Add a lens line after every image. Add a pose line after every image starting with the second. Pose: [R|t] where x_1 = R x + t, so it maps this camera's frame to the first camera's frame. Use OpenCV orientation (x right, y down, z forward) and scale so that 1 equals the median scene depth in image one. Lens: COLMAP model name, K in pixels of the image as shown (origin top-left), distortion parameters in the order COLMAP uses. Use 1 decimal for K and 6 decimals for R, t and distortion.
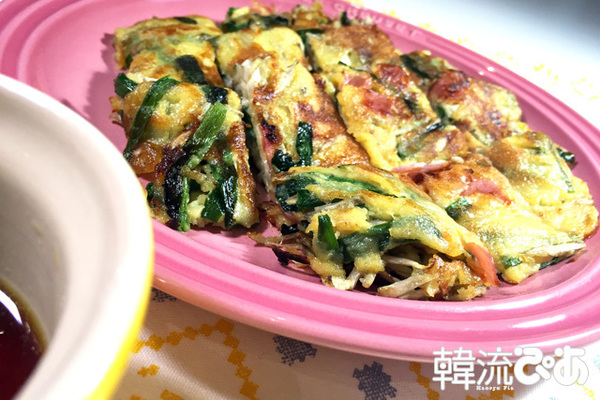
lens RADIAL K [[528.9, 0, 300.0], [0, 528.9, 200.0], [0, 0, 1]] dist [0.052726, -0.002621]
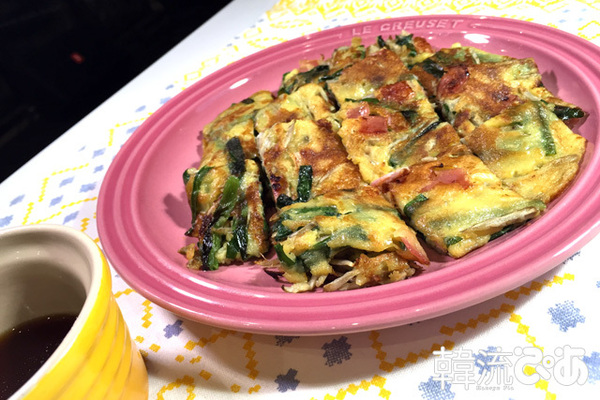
lens RADIAL K [[528.9, 0, 300.0], [0, 528.9, 200.0], [0, 0, 1]] dist [0.052726, -0.002621]
pose [[0.859616, -0.240220, -0.450949, 0.610681], [0.249991, 0.967469, -0.038827, -0.013947], [0.445607, -0.079357, 0.891705, -0.216488]]
